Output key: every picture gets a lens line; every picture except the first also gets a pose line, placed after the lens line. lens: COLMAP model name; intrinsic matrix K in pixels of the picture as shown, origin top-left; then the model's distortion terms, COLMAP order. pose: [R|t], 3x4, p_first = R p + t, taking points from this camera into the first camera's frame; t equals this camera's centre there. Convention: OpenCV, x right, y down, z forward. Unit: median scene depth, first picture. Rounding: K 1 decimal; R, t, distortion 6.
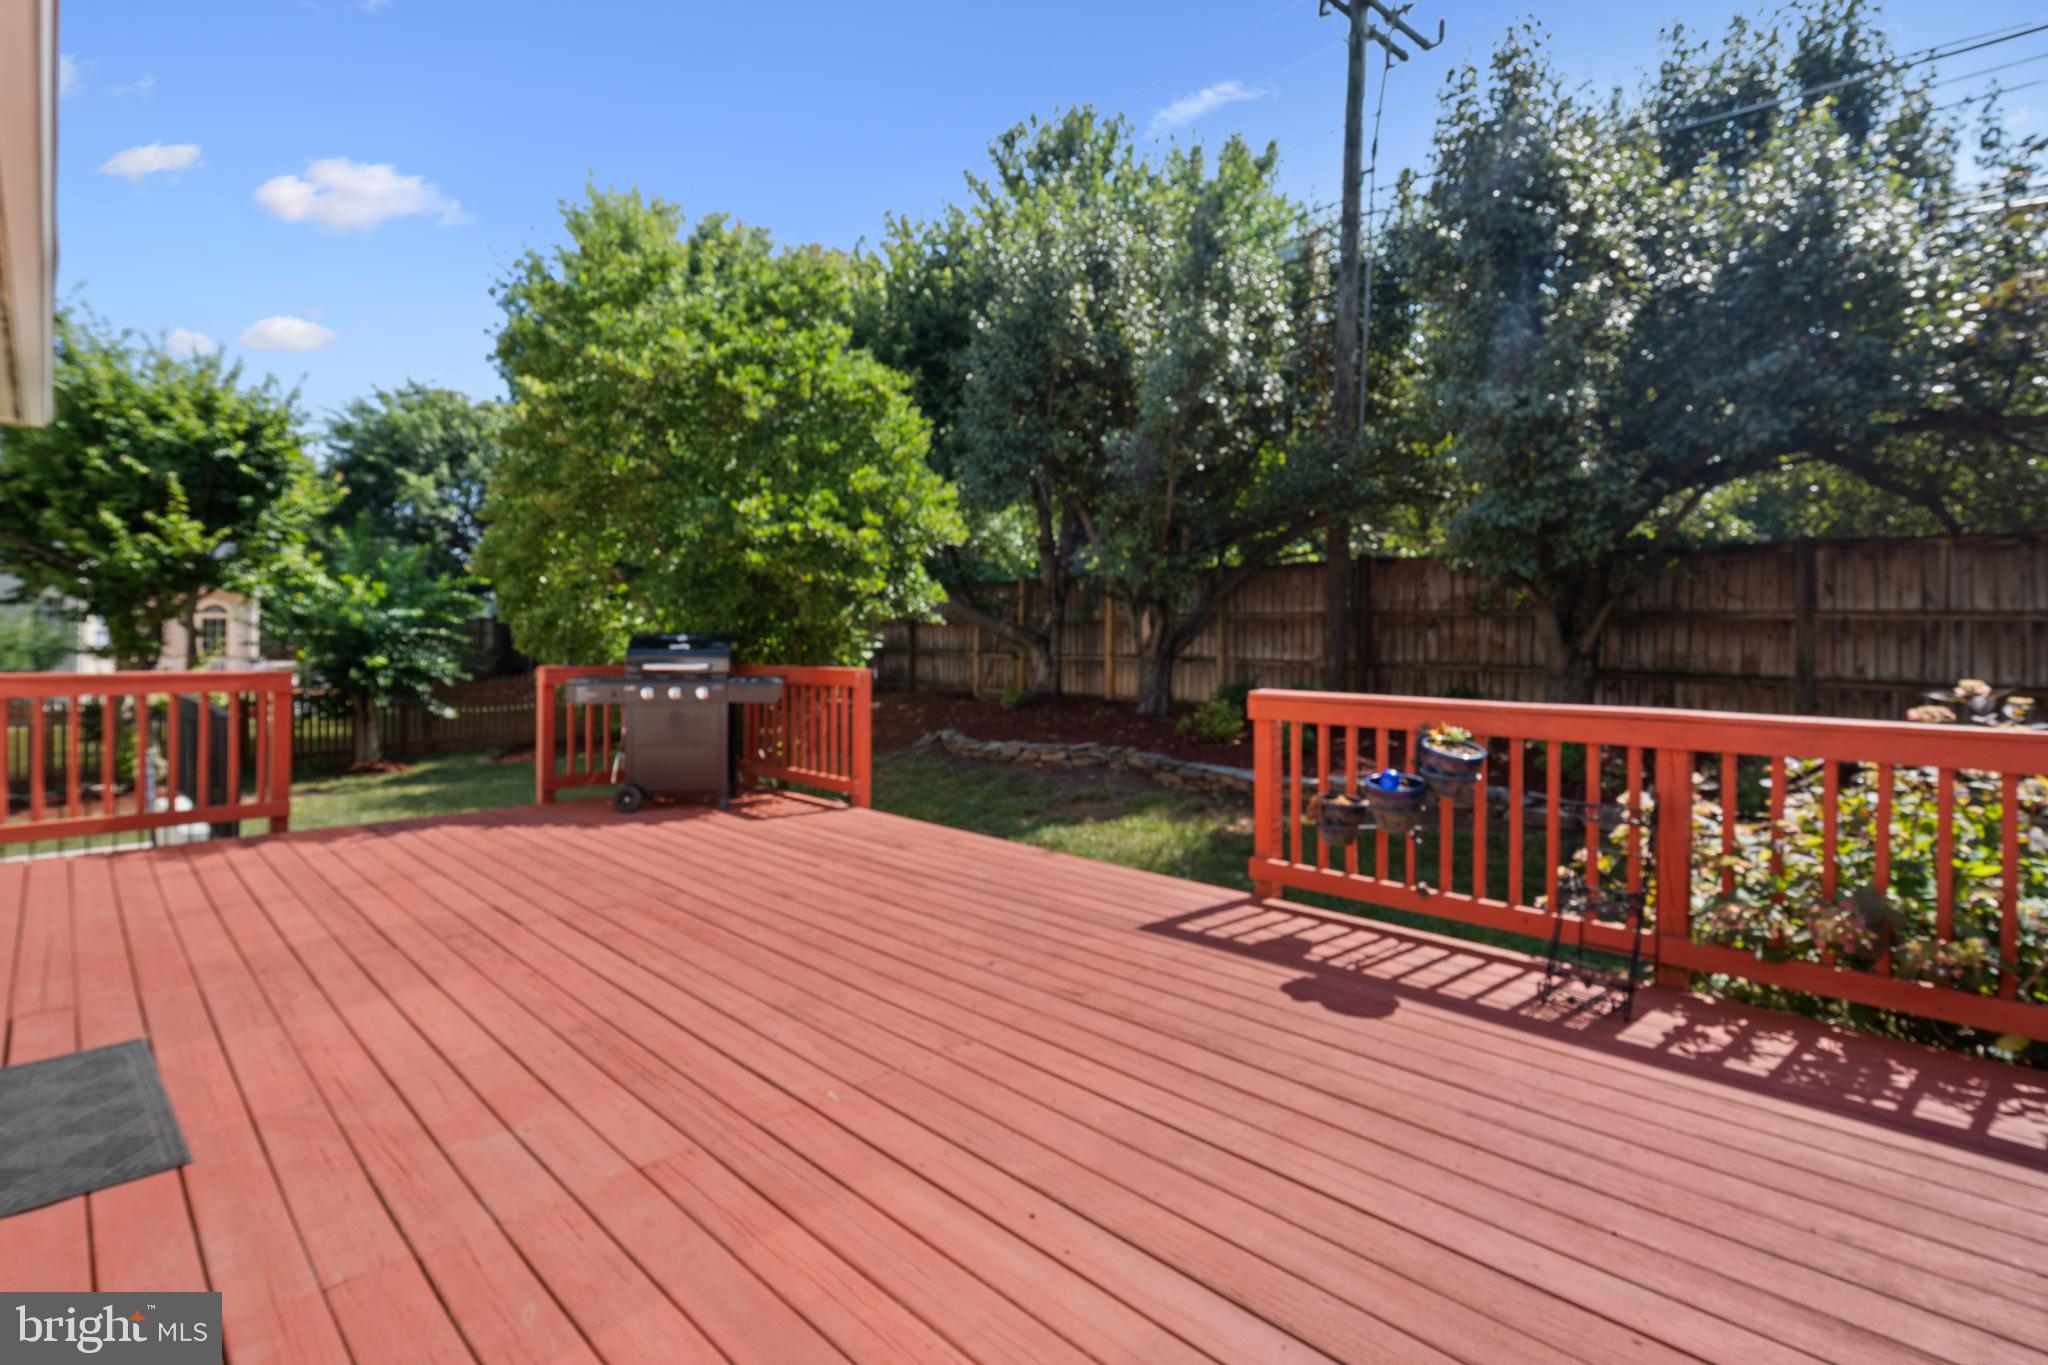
lens RADIAL K [[931.1, 0, 1021.8], [0, 931.1, 690.4], [0, 0, 1]] dist [-0.001575, 0.000732]
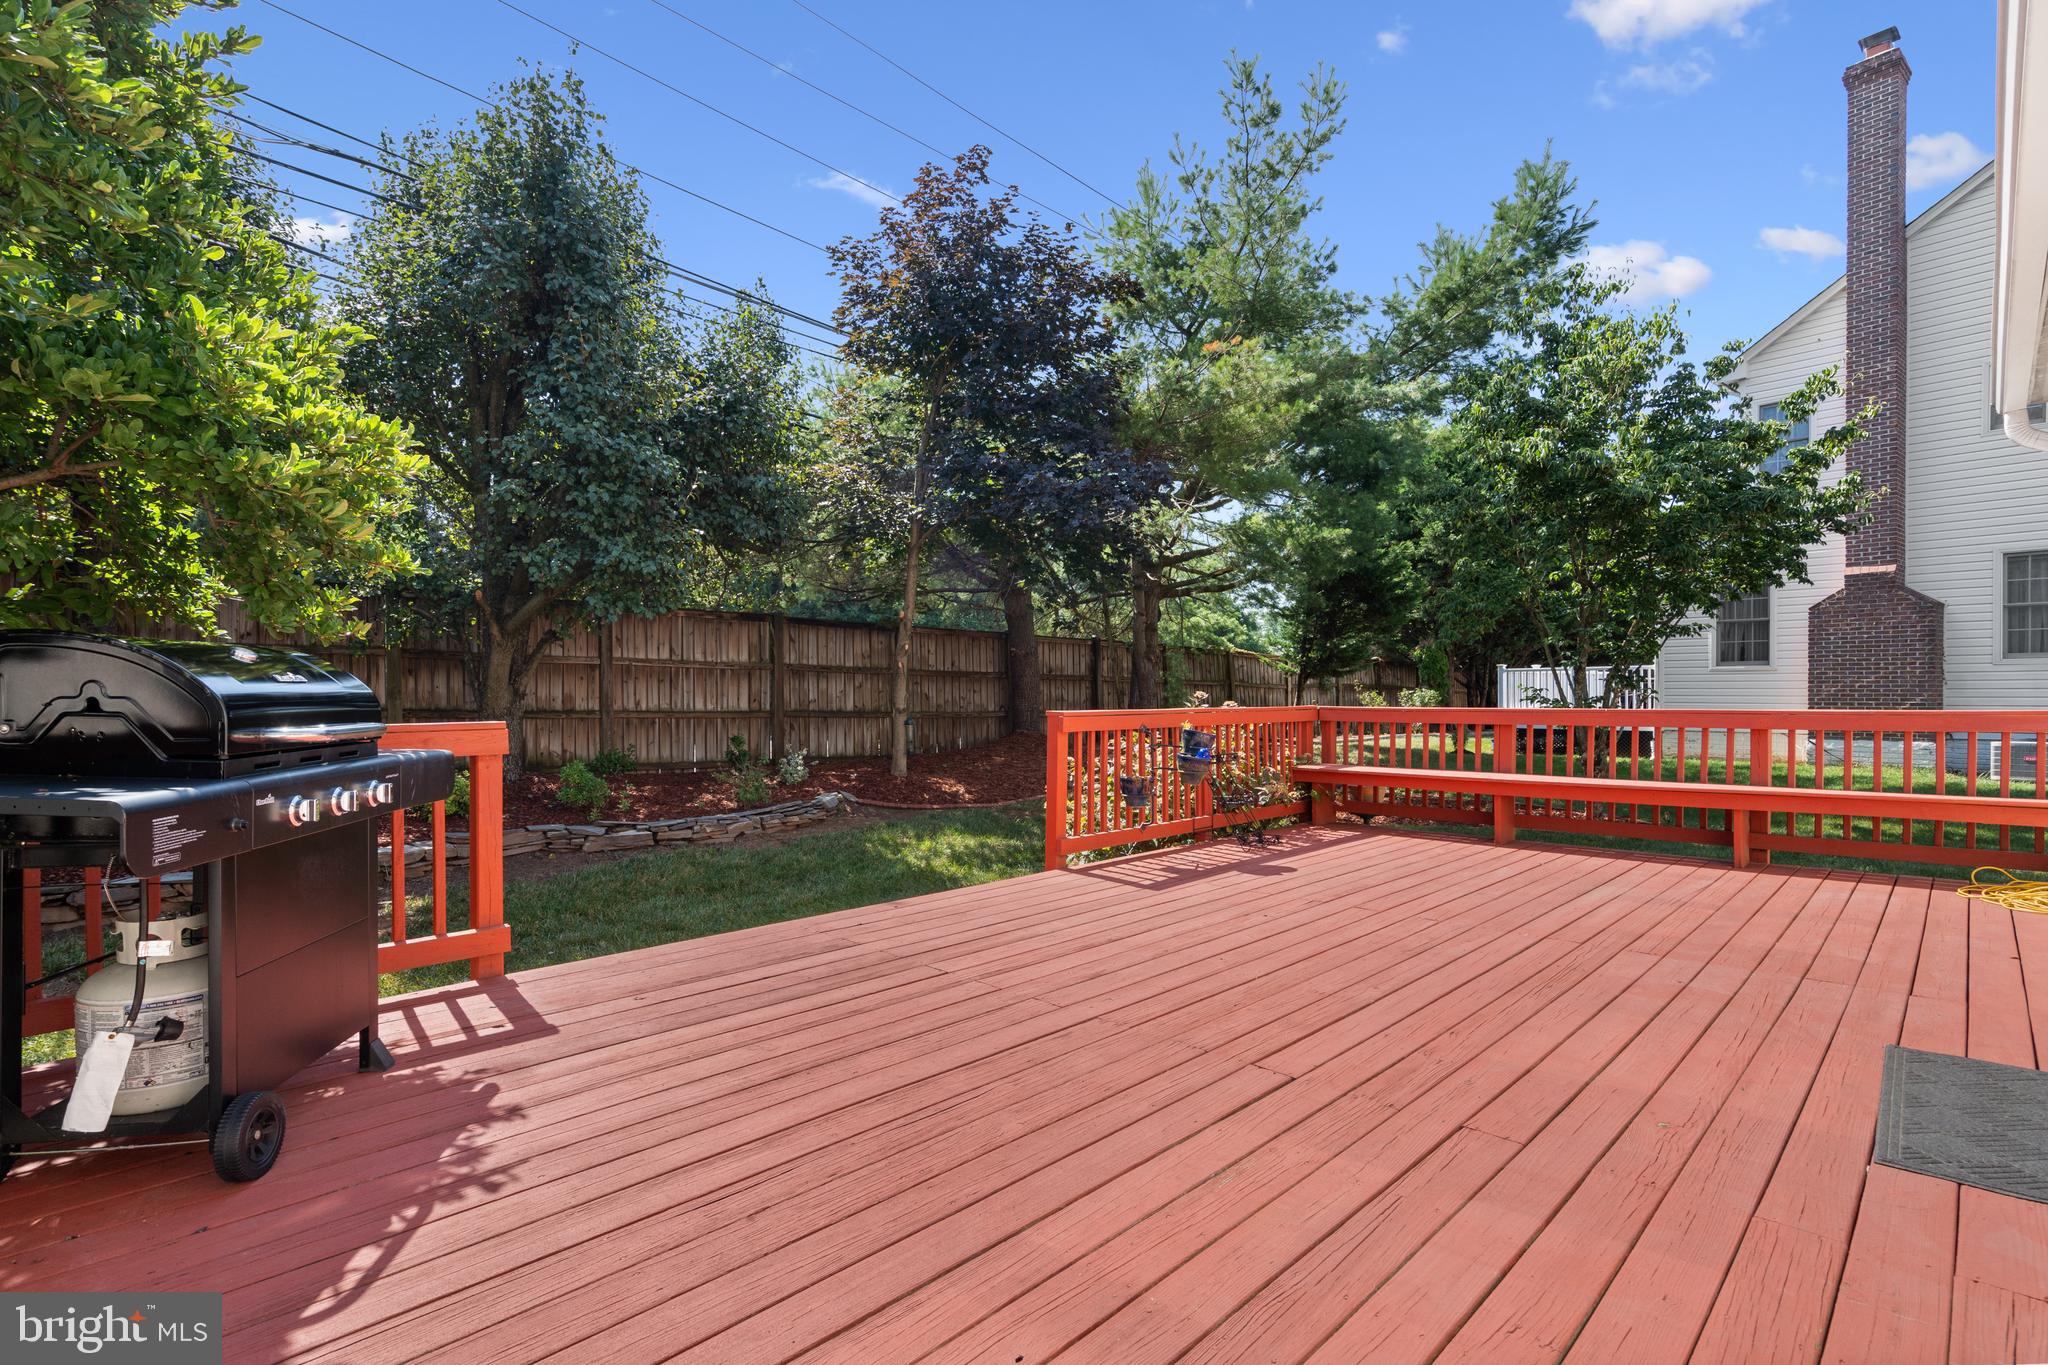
lens RADIAL K [[931.1, 0, 1021.8], [0, 931.1, 690.4], [0, 0, 1]] dist [-0.001575, 0.000732]
pose [[0.036311, -0.005616, 0.999325, -1.409573], [0.057627, 0.998332, 0.003516, -0.046518], [-0.997678, 0.057460, 0.036574, 1.344086]]
